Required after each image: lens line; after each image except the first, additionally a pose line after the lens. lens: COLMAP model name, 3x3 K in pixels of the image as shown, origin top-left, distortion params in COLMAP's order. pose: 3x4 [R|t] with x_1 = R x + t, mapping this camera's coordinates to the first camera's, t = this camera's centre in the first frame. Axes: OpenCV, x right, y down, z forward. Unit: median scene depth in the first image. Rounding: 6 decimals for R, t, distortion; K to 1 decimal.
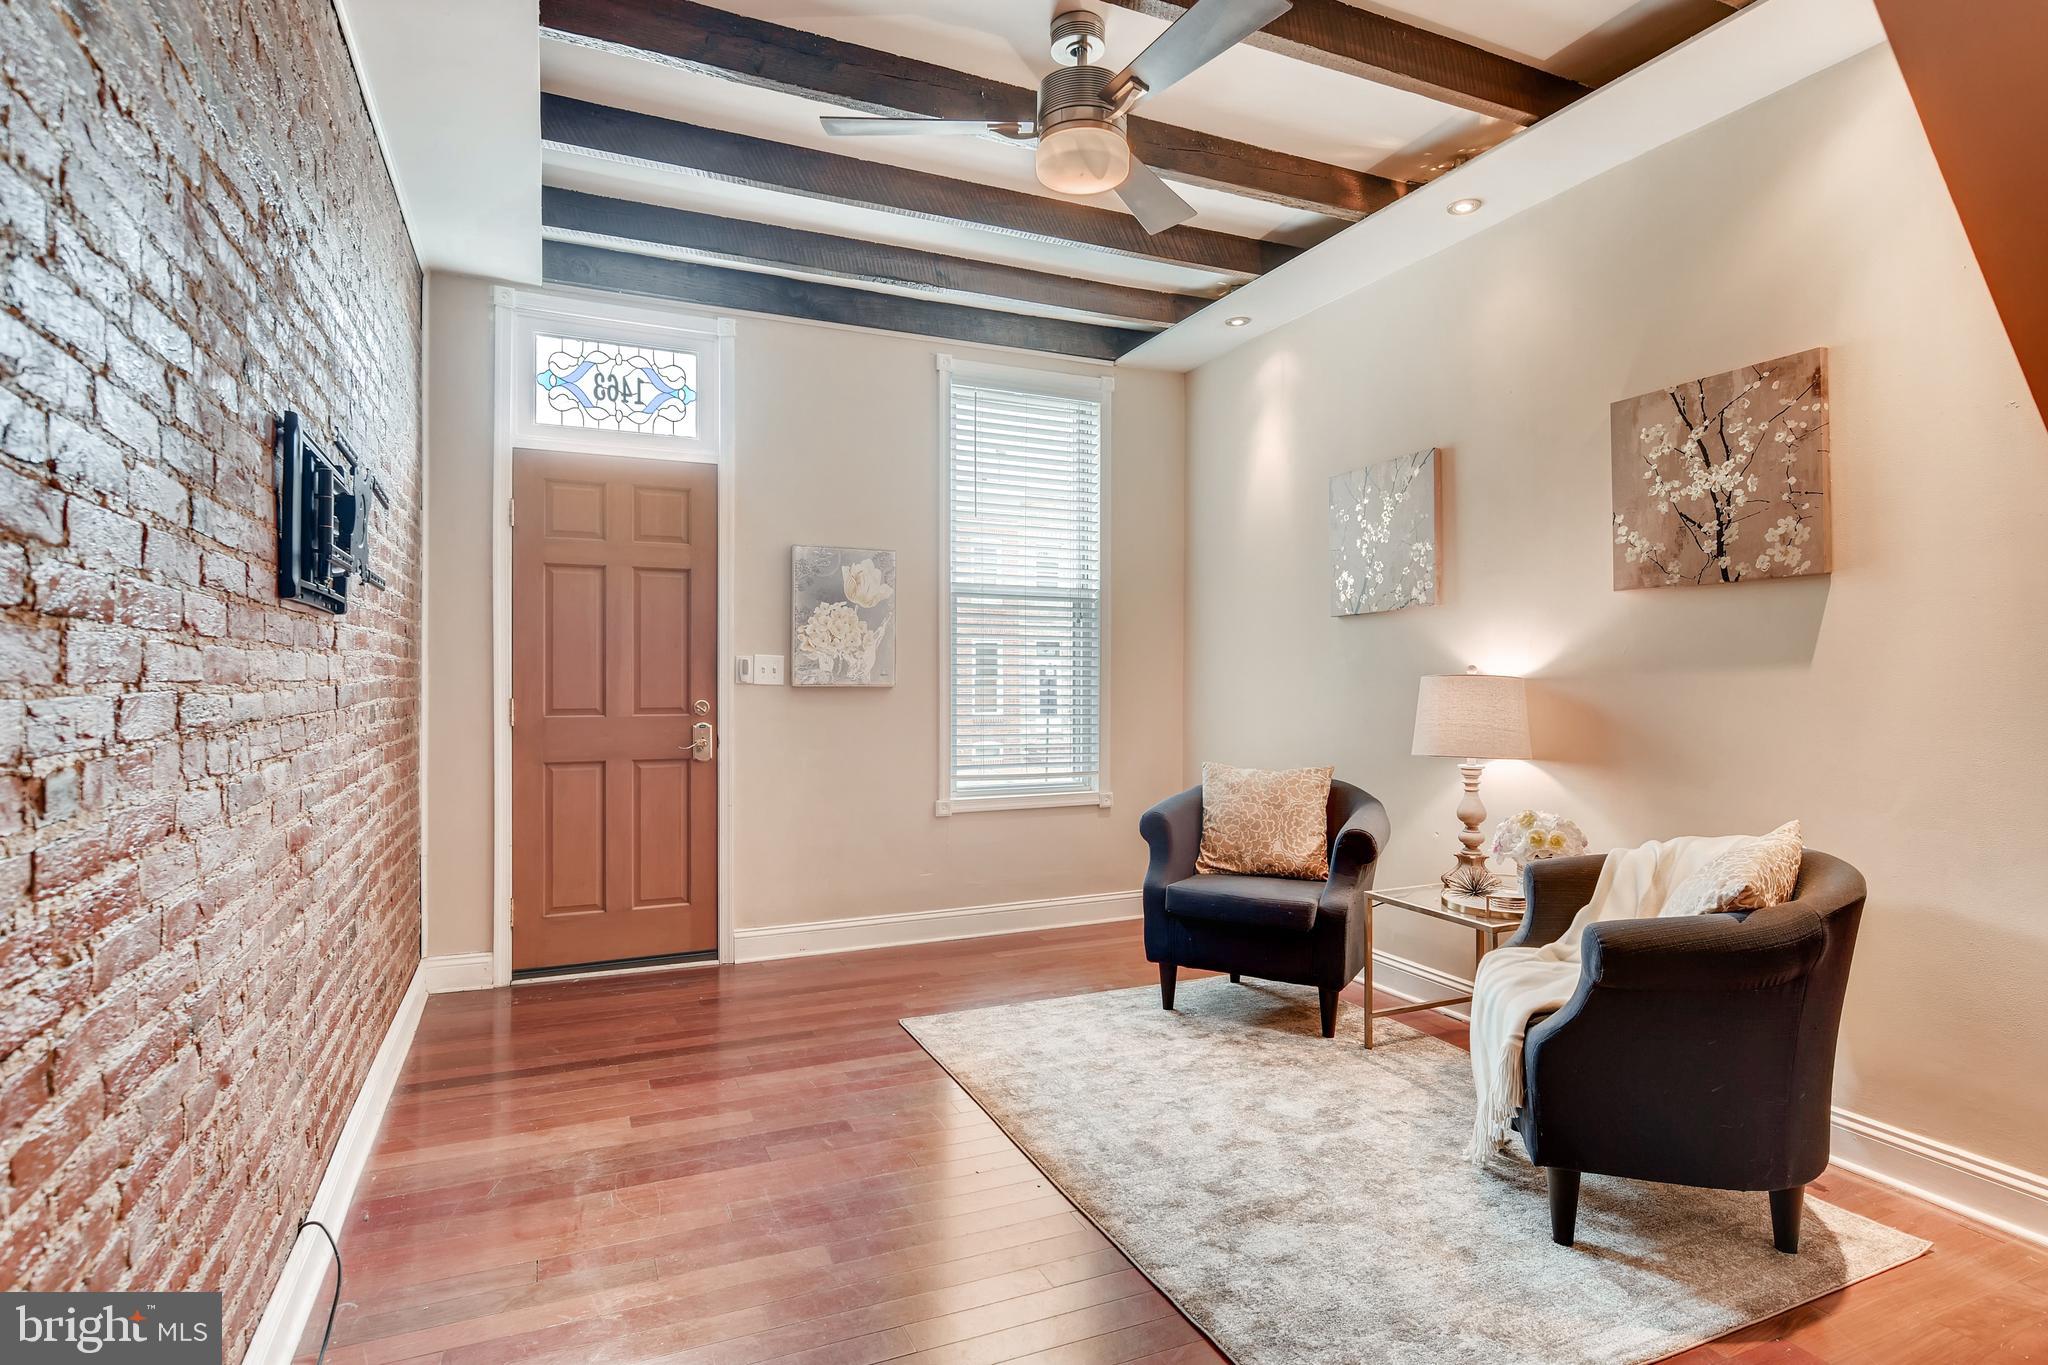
lens RADIAL K [[1034.3, 0, 1024.5], [0, 1034.3, 674.4], [0, 0, 1]] dist [-0.000778, 0.001180]
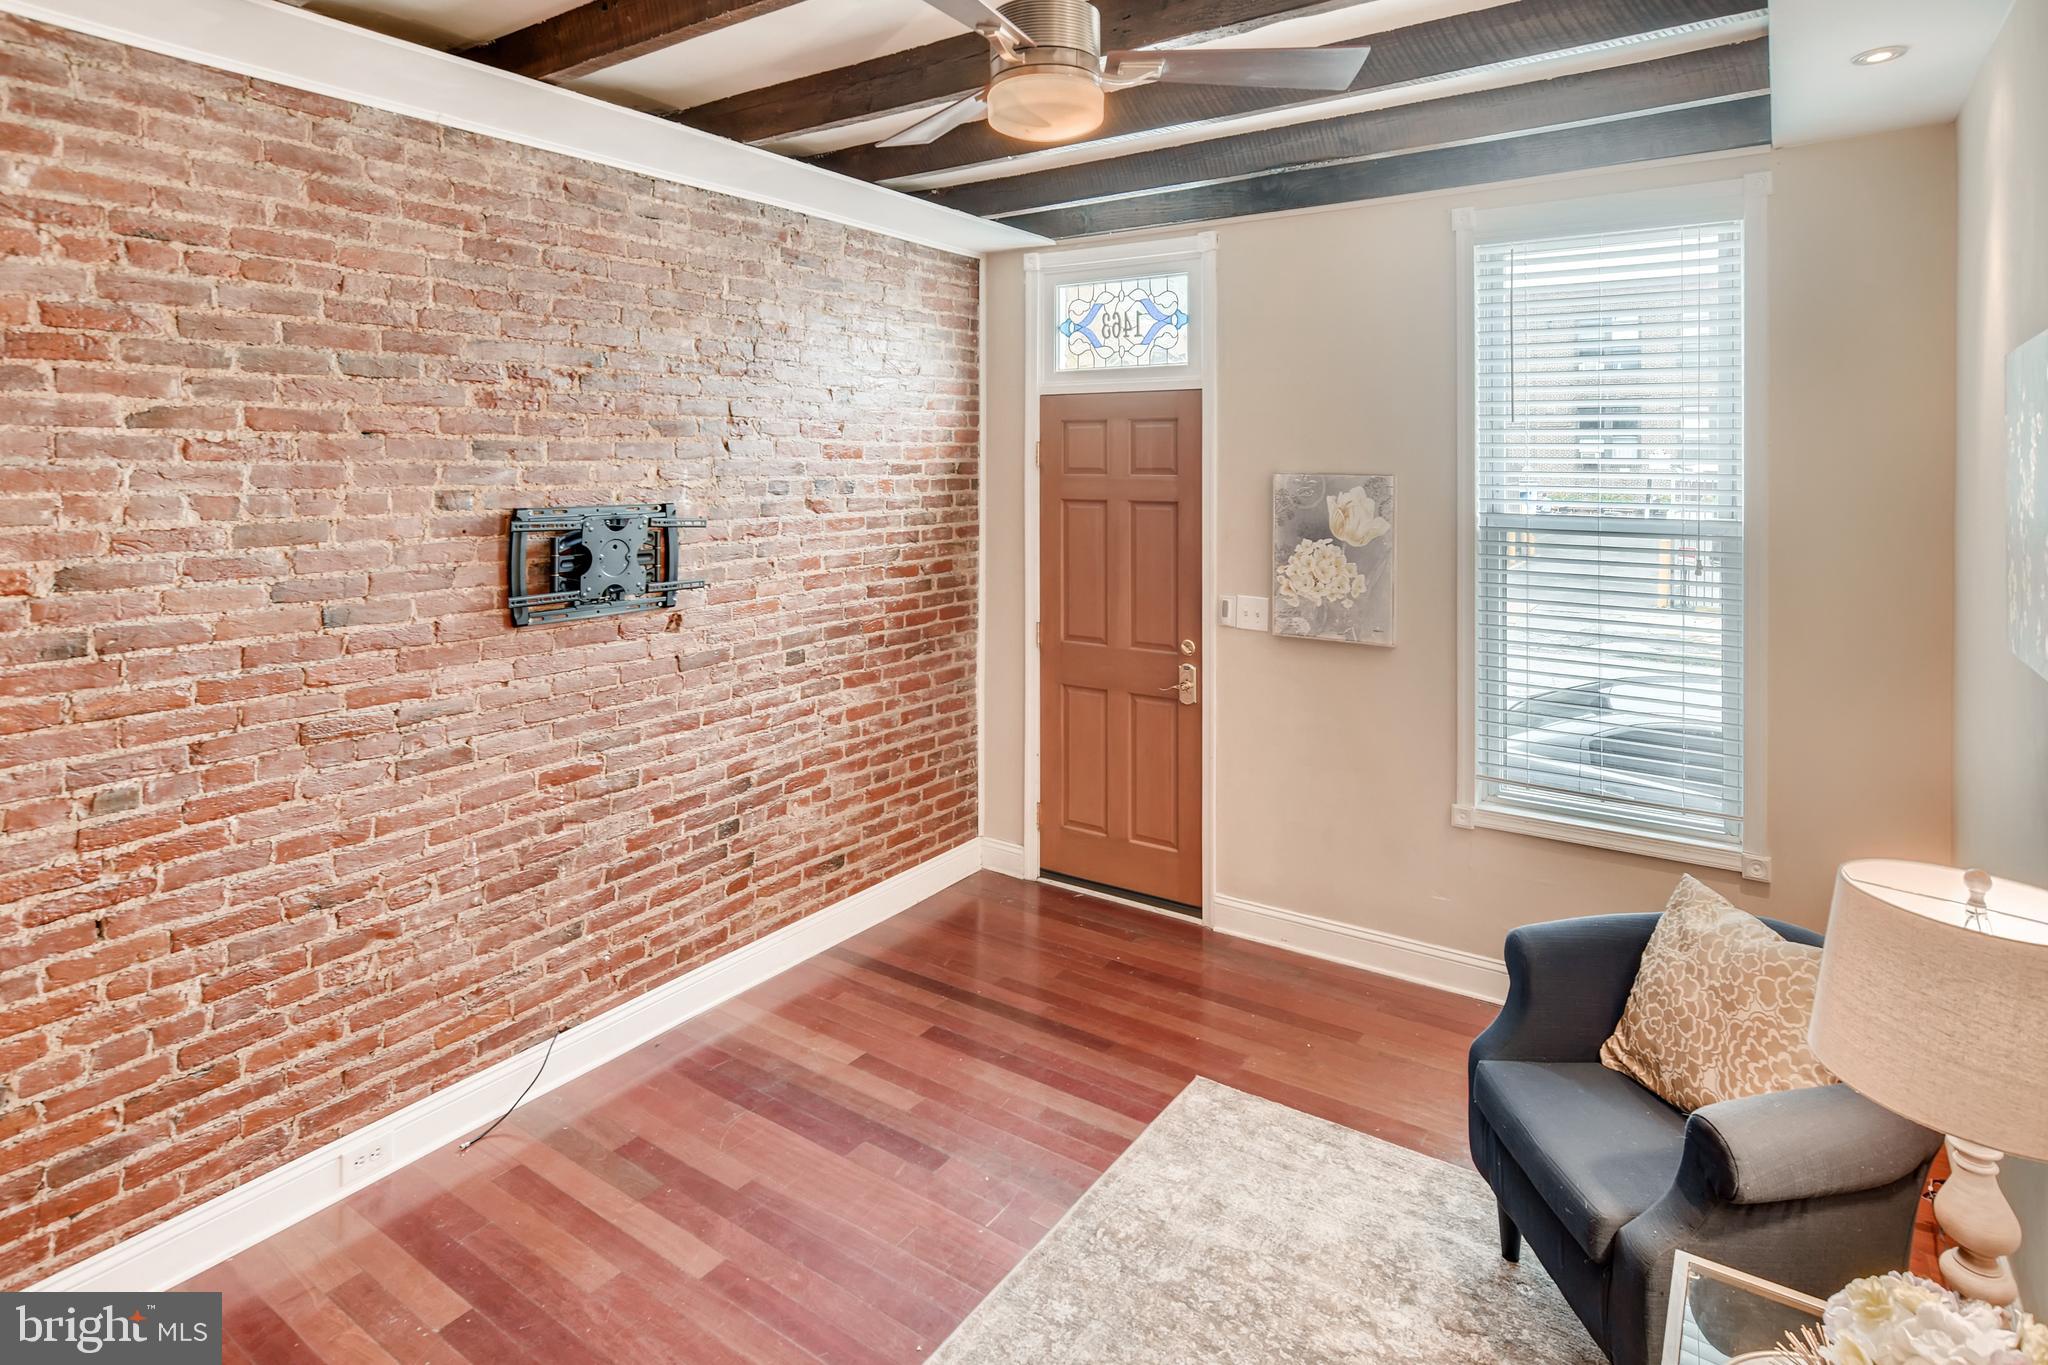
lens RADIAL K [[1148.2, 0, 1075.1], [0, 1148.2, 444.6], [0, 0, 1]] dist [0.000856, 0.001052]
pose [[0.521309, -0.003525, -0.853361, 0.545230], [0.000590, 0.999993, -0.003770, -0.153564], [0.853368, 0.001462, 0.521307, 0.371543]]
